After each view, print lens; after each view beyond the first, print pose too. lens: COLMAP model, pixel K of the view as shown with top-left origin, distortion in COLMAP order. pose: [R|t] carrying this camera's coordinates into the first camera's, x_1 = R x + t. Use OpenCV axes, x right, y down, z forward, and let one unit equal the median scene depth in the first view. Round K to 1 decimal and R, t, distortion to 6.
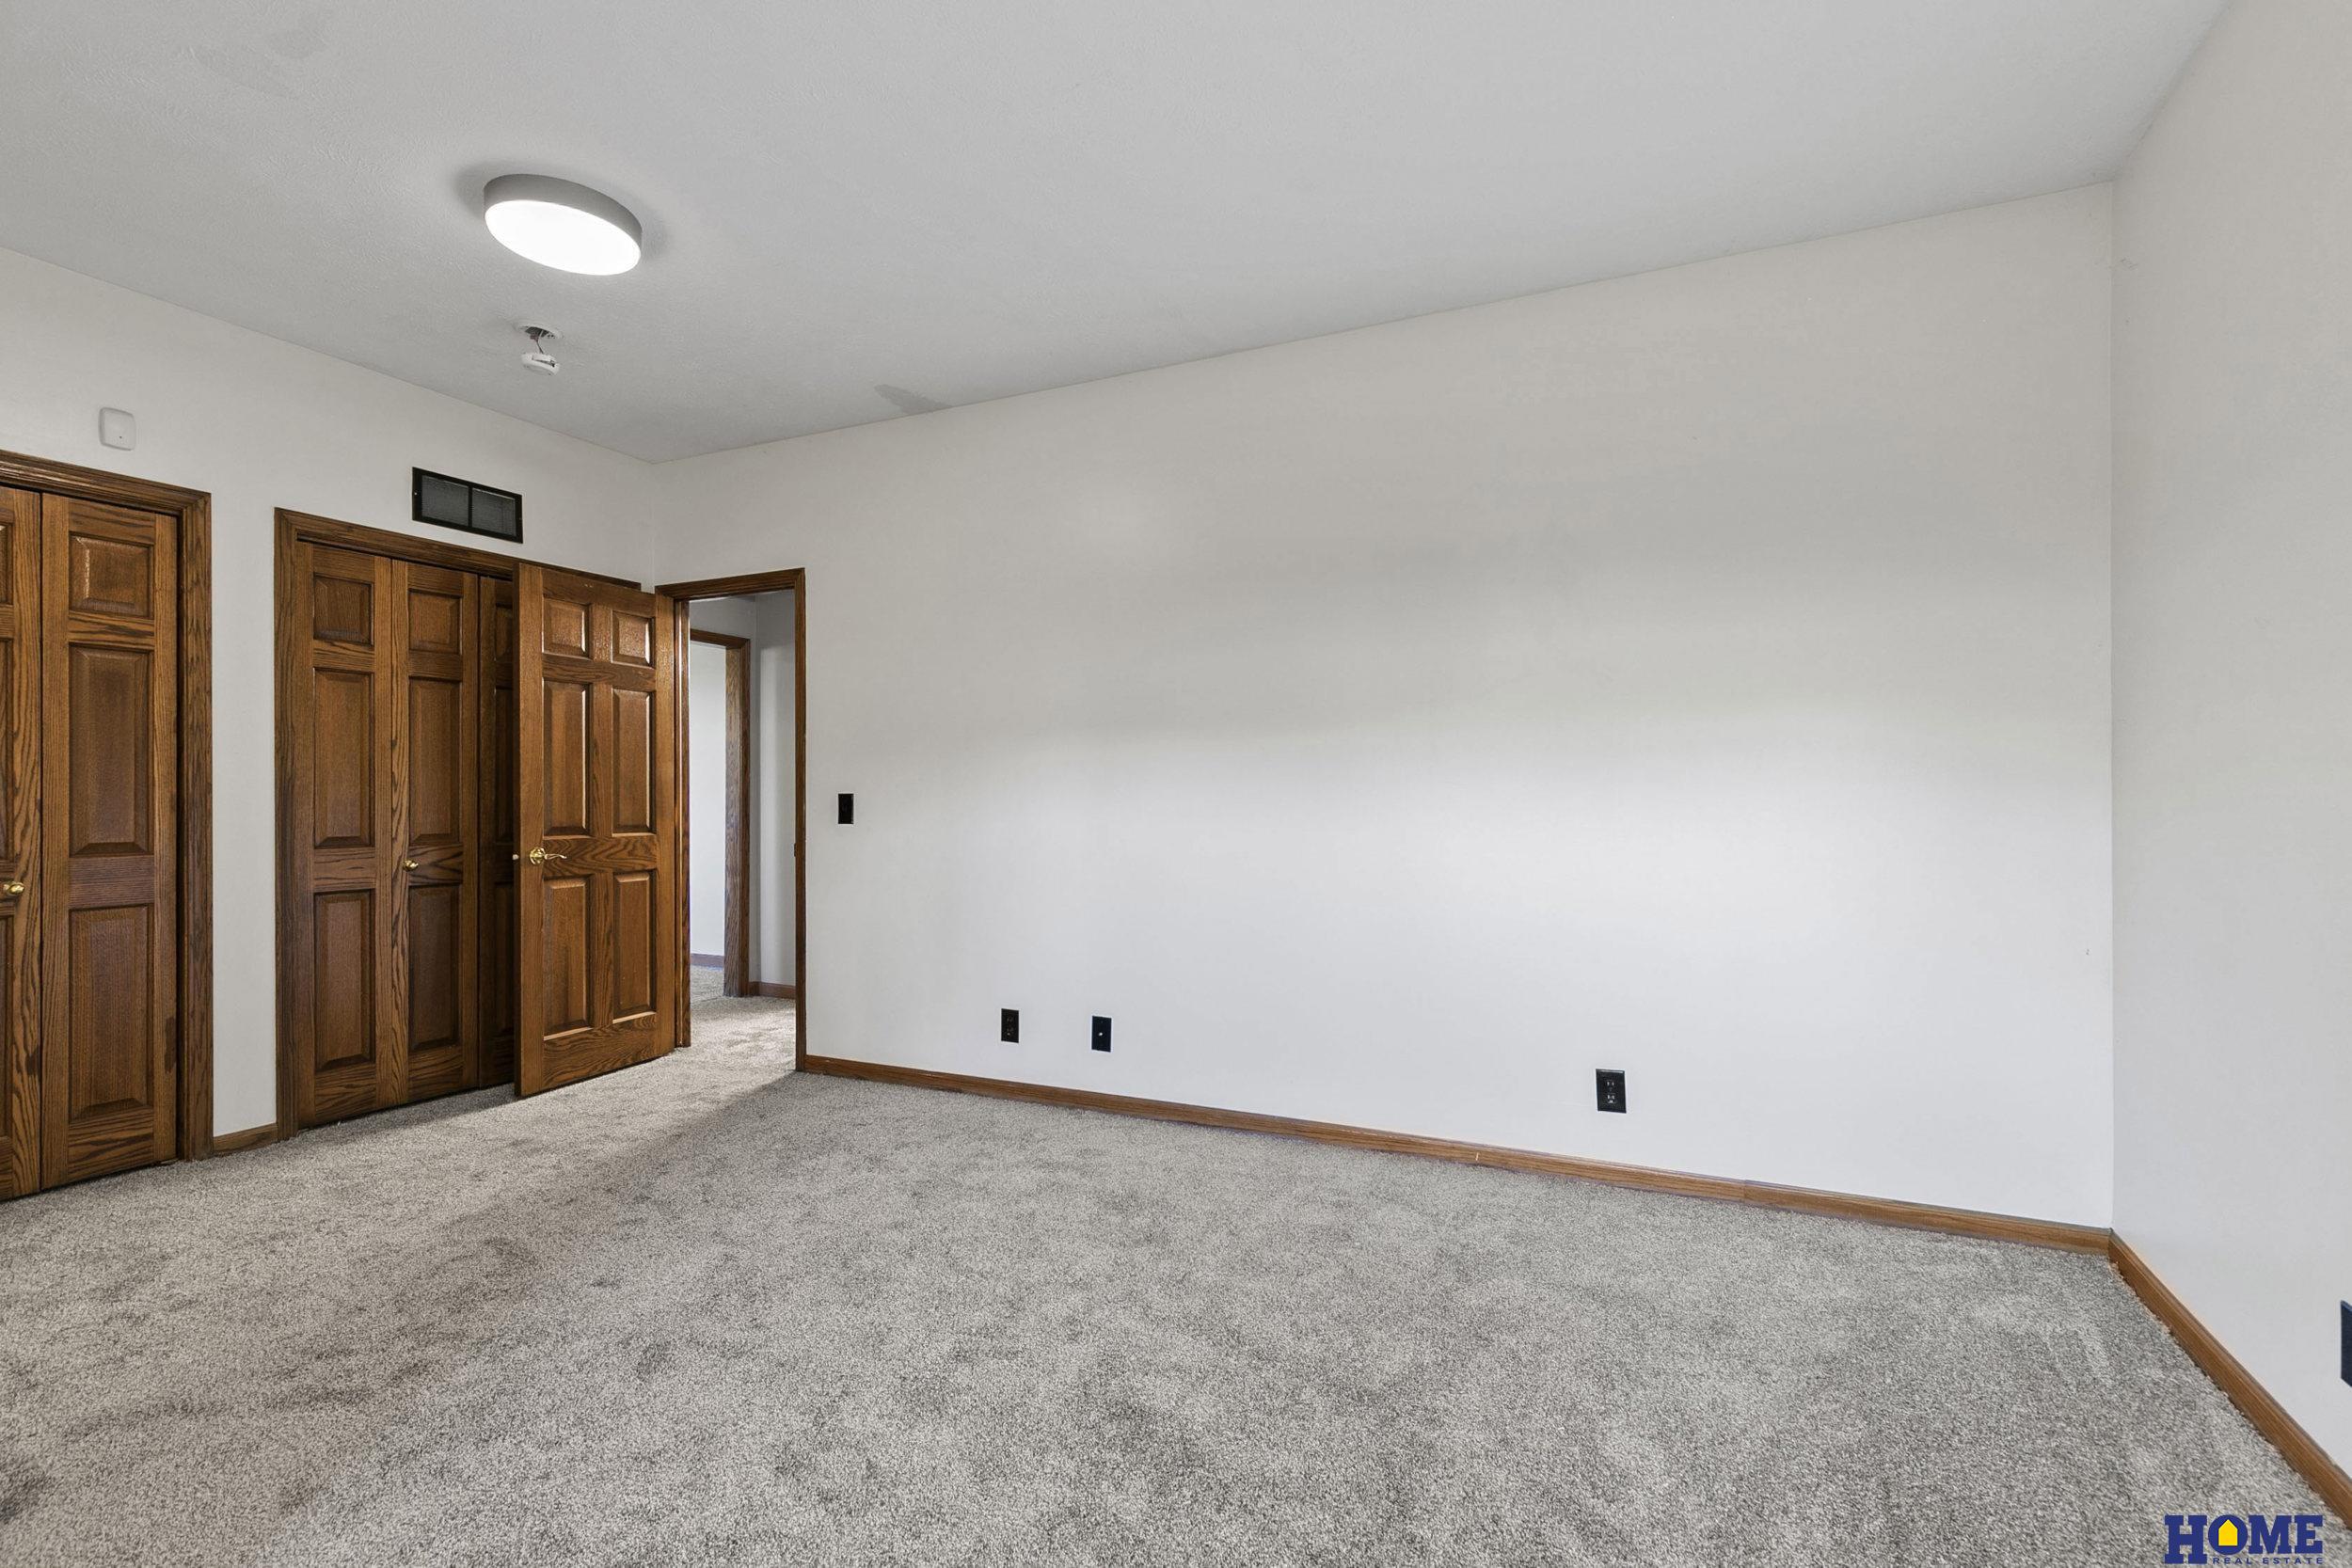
lens RADIAL K [[1093.8, 0, 1178.1], [0, 1093.8, 797.9], [0, 0, 1]] dist [0.000303, -0.000129]
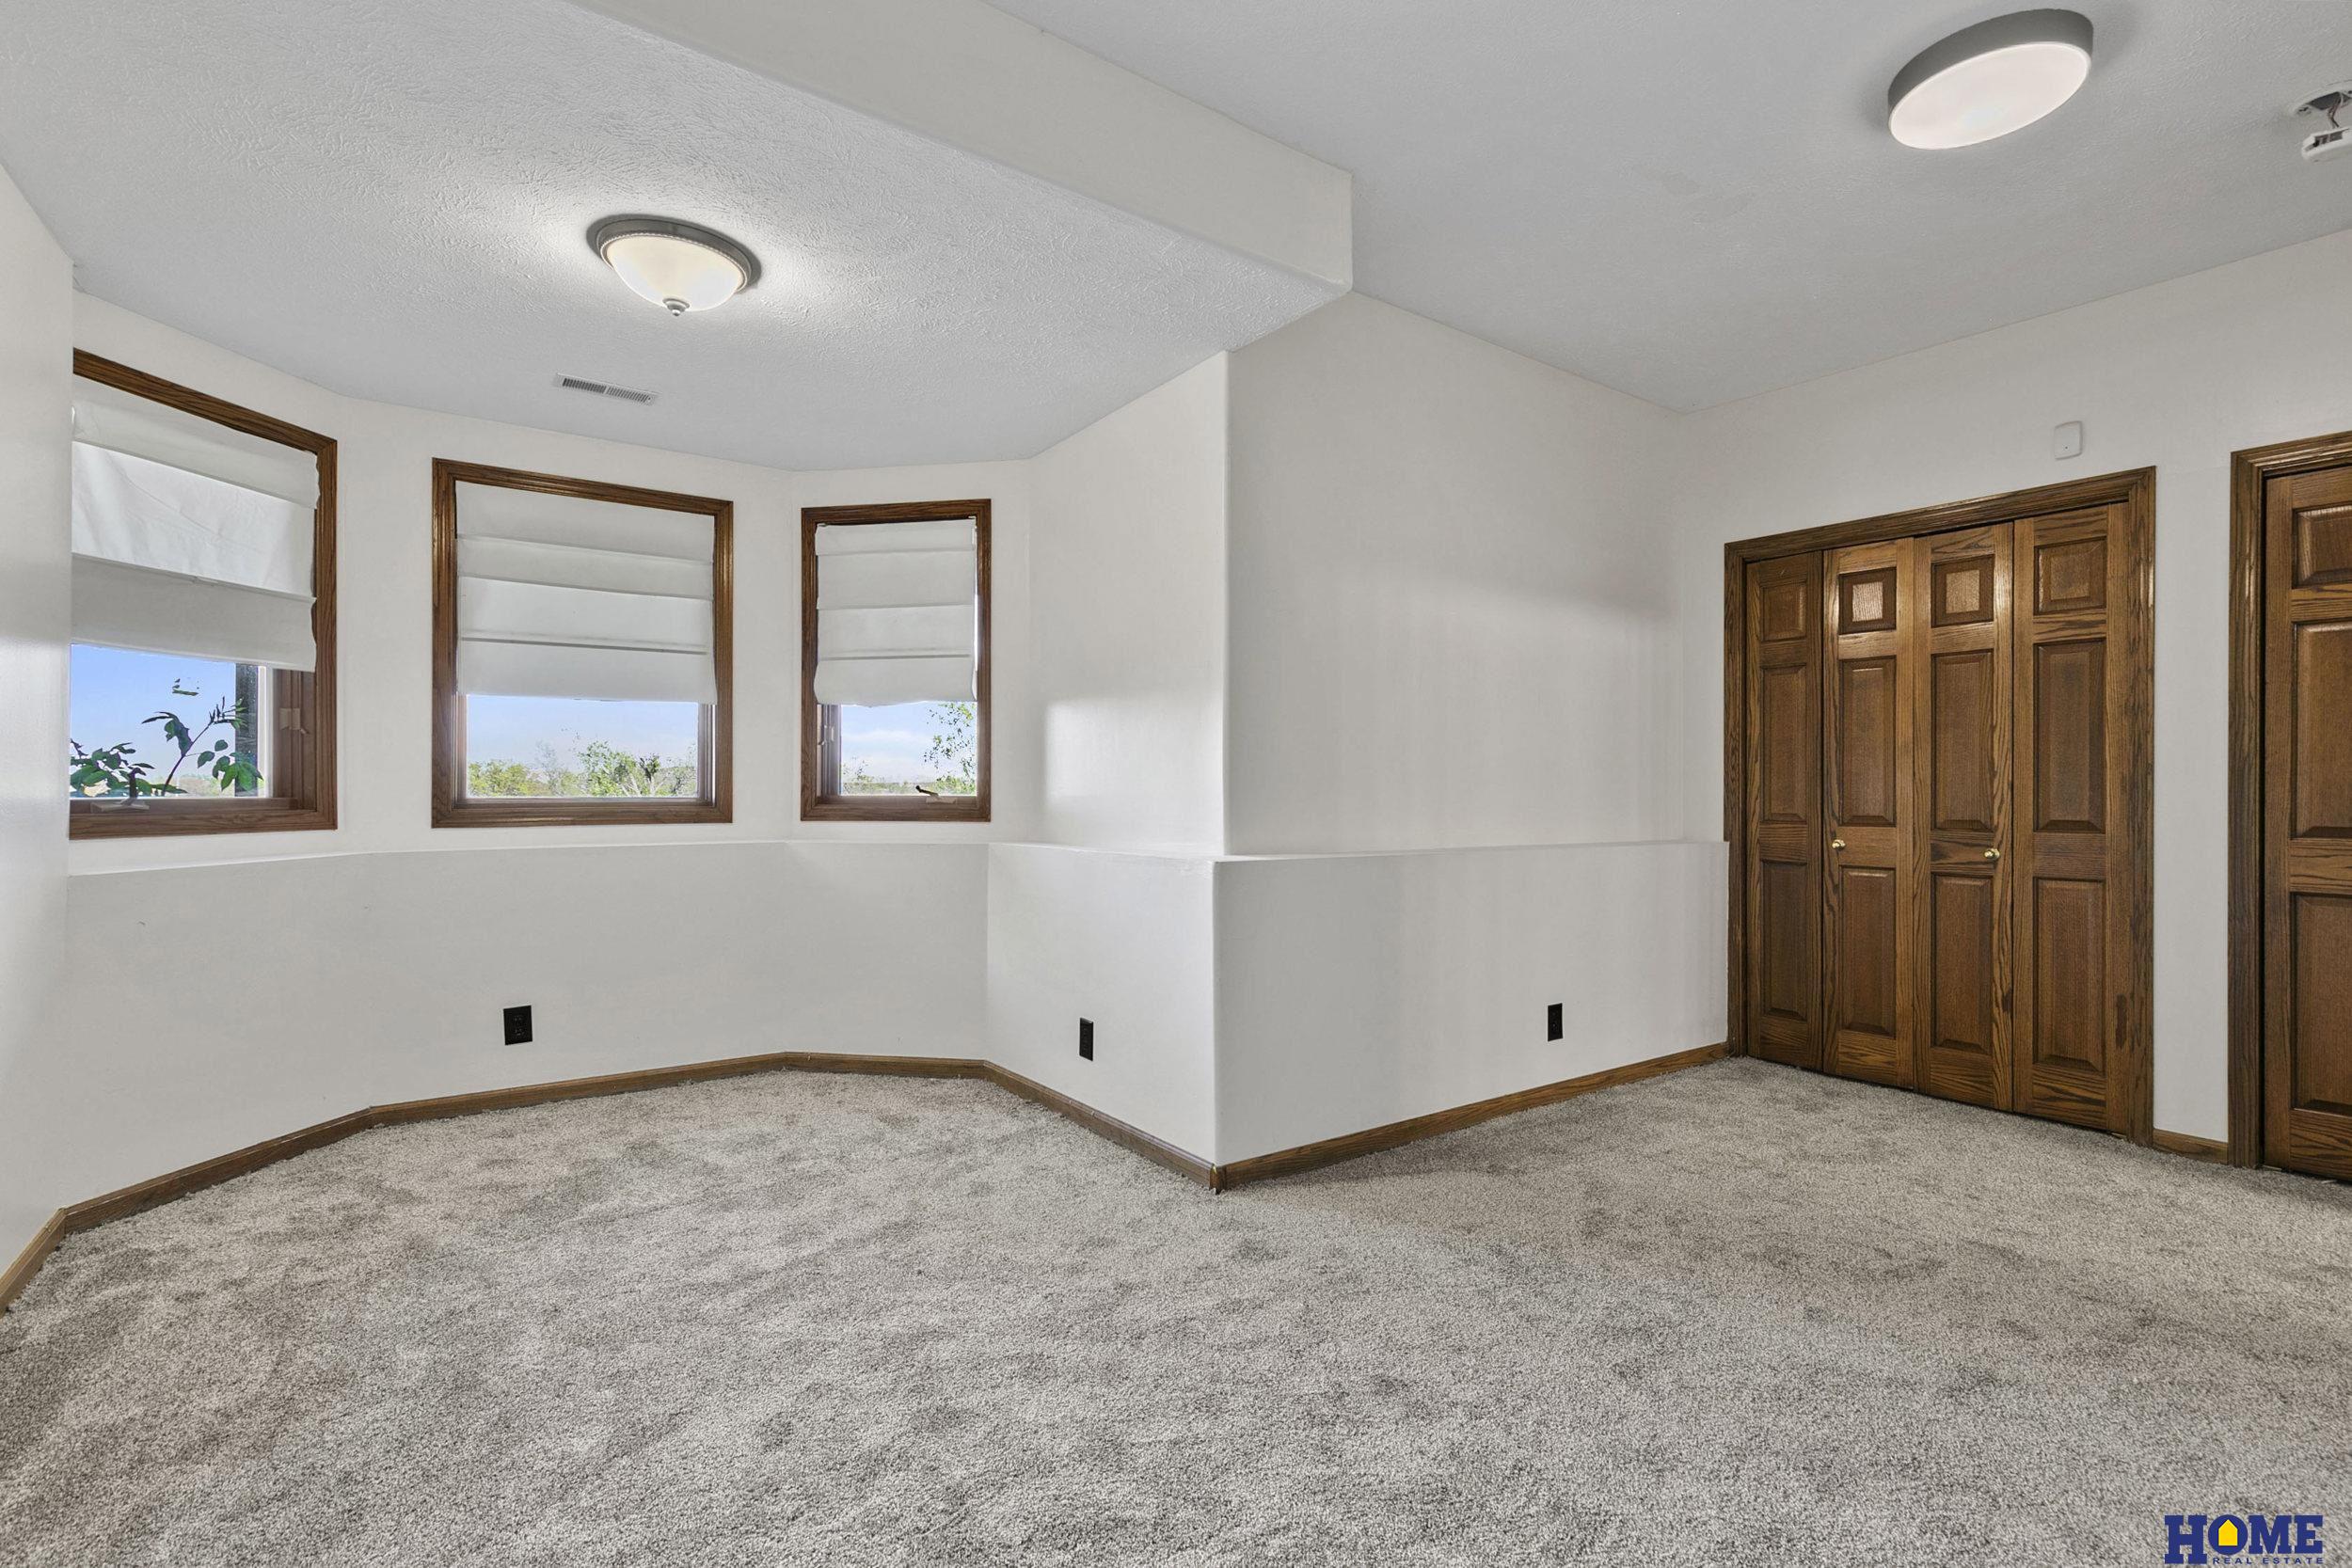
lens RADIAL K [[1107.9, 0, 1241.6], [0, 1107.9, 788.1], [0, 0, 1]] dist [0.002288, 0.000391]
pose [[-0.471134, -0.000918, -0.882061, 0.393048], [-0.002229, 0.999998, 0.000150, 0.010549], [0.882059, 0.002037, -0.471135, 0.795535]]
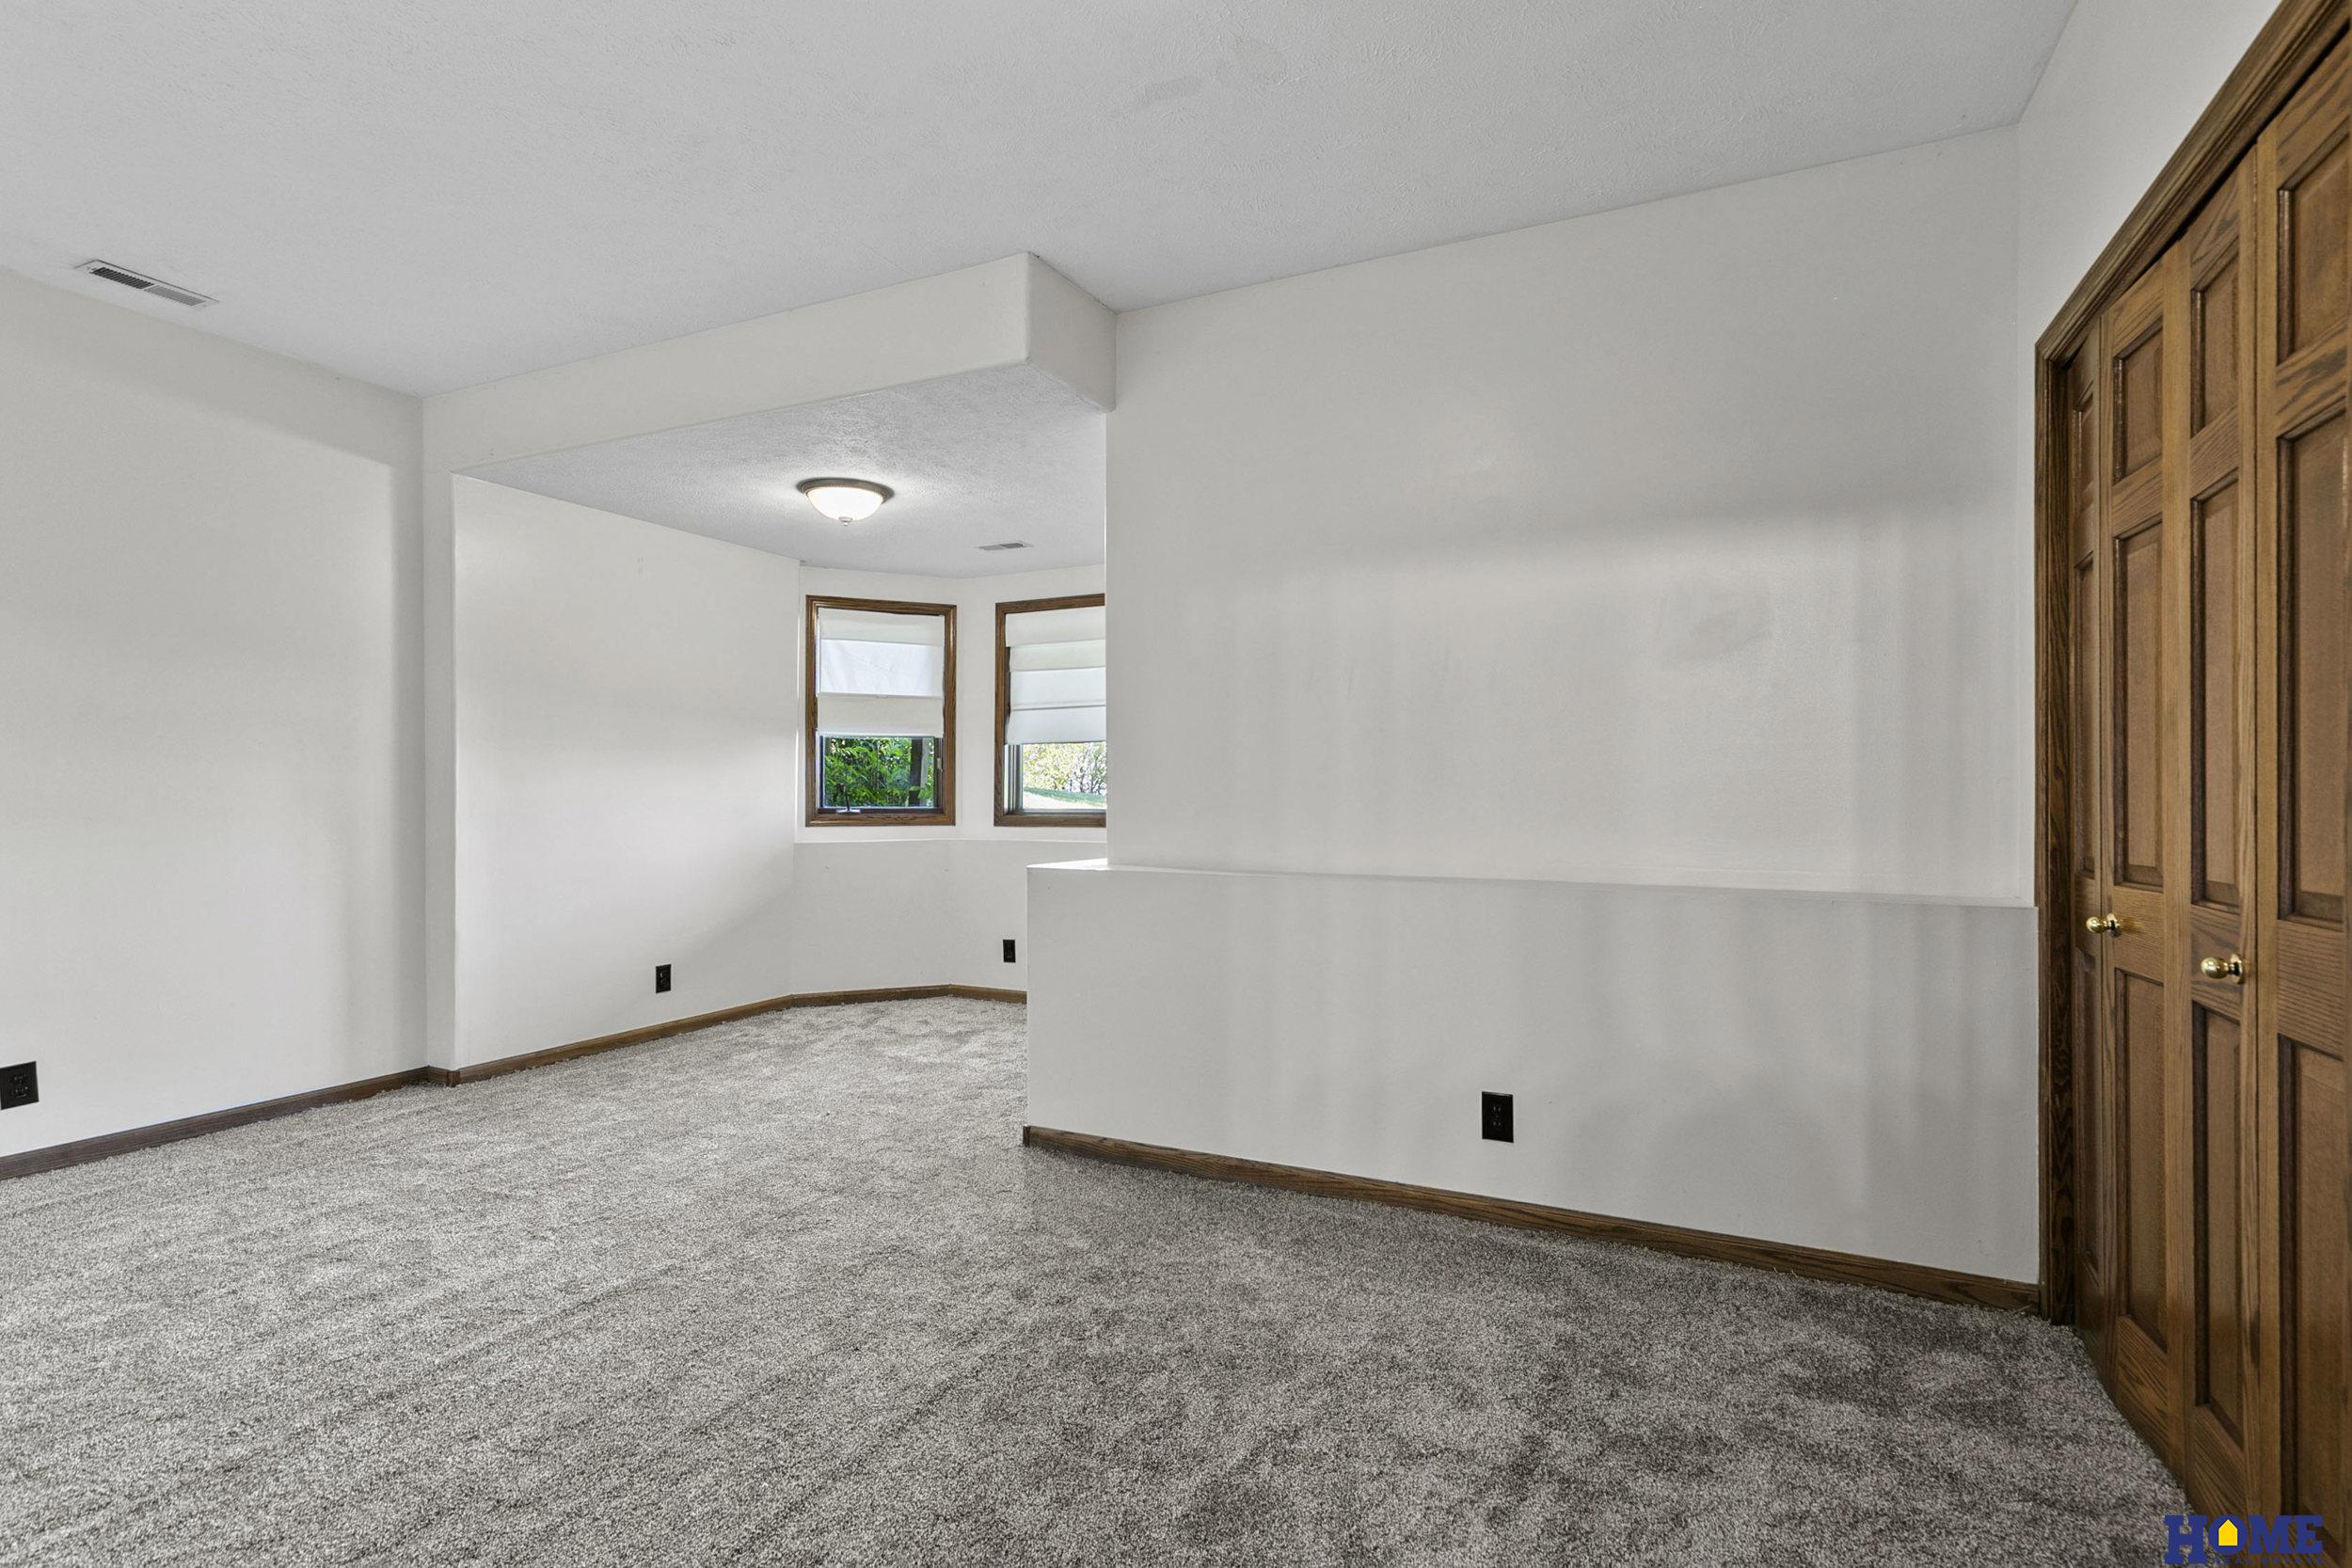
lens RADIAL K [[1093.8, 0, 1178.1], [0, 1093.8, 797.9], [0, 0, 1]] dist [0.000303, -0.000129]
pose [[-0.999873, -0.009288, -0.012948, -0.544803], [-0.009182, 0.999925, -0.008153, 0.016880], [0.013023, -0.008033, -0.999883, 1.402855]]
